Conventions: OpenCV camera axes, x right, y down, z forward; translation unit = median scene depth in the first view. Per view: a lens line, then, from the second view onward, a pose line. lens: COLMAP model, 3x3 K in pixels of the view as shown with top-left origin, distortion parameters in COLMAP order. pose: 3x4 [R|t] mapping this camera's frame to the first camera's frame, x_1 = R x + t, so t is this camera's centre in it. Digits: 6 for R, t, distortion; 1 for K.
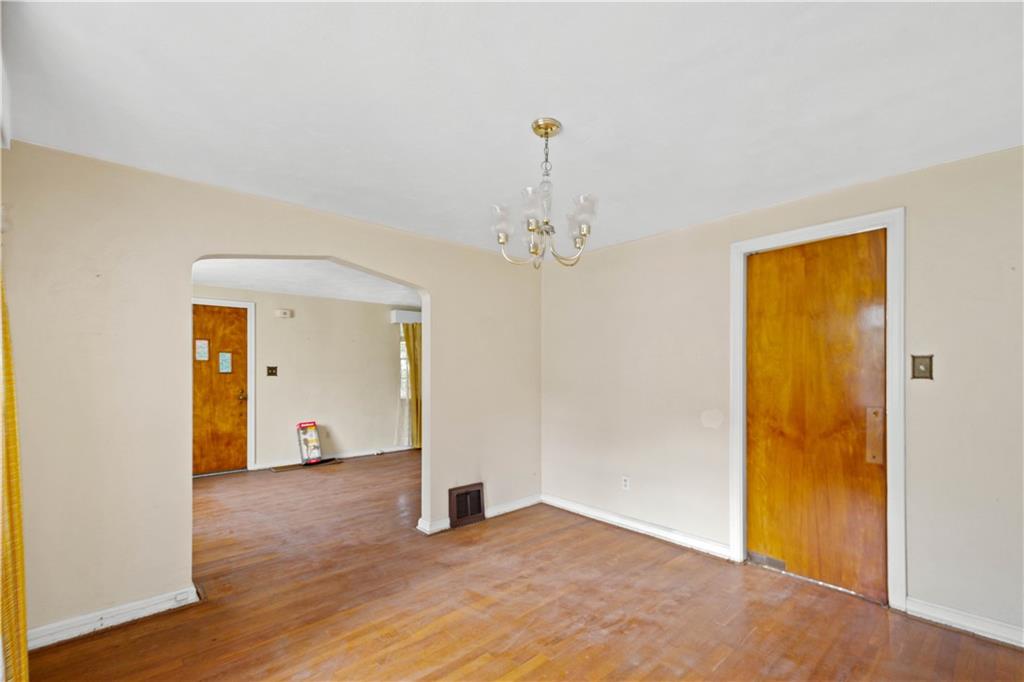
lens RADIAL K [[473.6, 0, 575.9], [0, 473.6, 369.8], [0, 0, 1]] dist [0.001777, 0.000355]
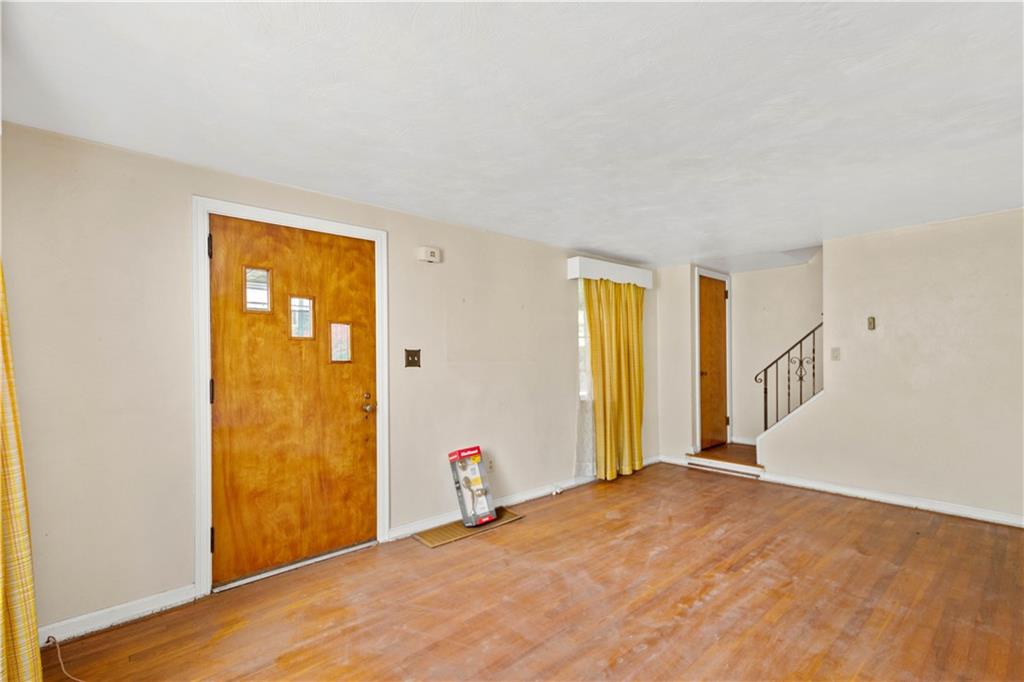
lens RADIAL K [[476.2, 0, 562.8], [0, 476.2, 357.4], [0, 0, 1]] dist [0.023839, 0.000215]
pose [[0.999689, -0.007851, -0.023660, -0.472383], [0.007939, 0.999962, 0.003646, 0.001347], [0.023630, -0.003833, 0.999713, 0.466542]]
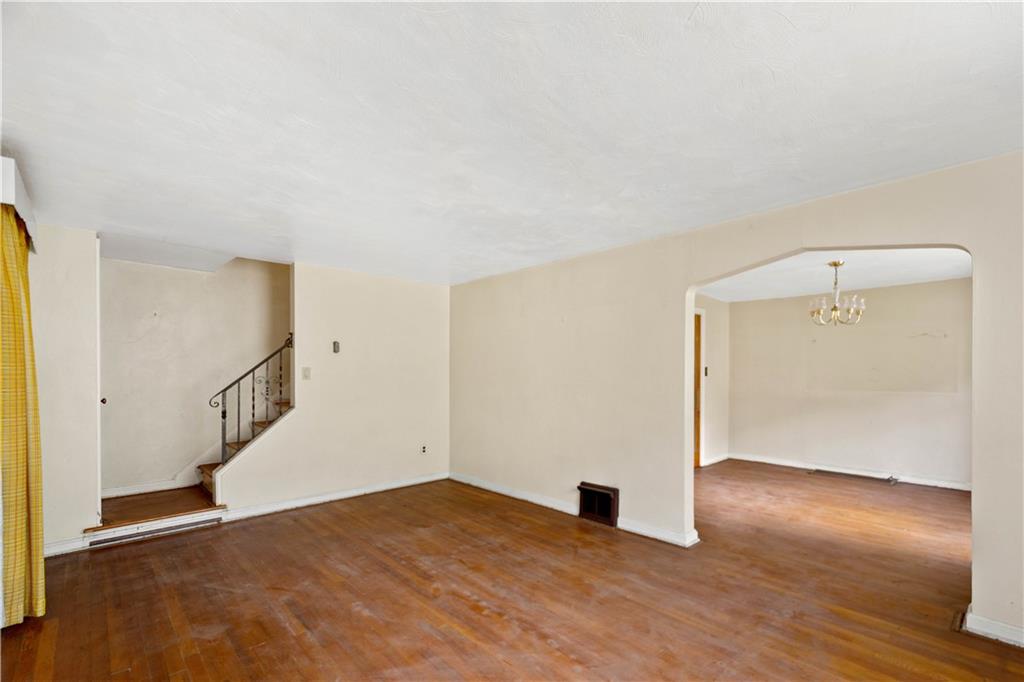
lens RADIAL K [[458.7, 0, 512.9], [0, 458.7, 373.2], [0, 0, 1]] dist [0.019888, -0.000168]
pose [[0.044553, -0.000731, 0.999007, -0.793283], [0.000731, 0.999999, 0.000699, 0.001419], [-0.999007, 0.000699, 0.044553, 0.834952]]
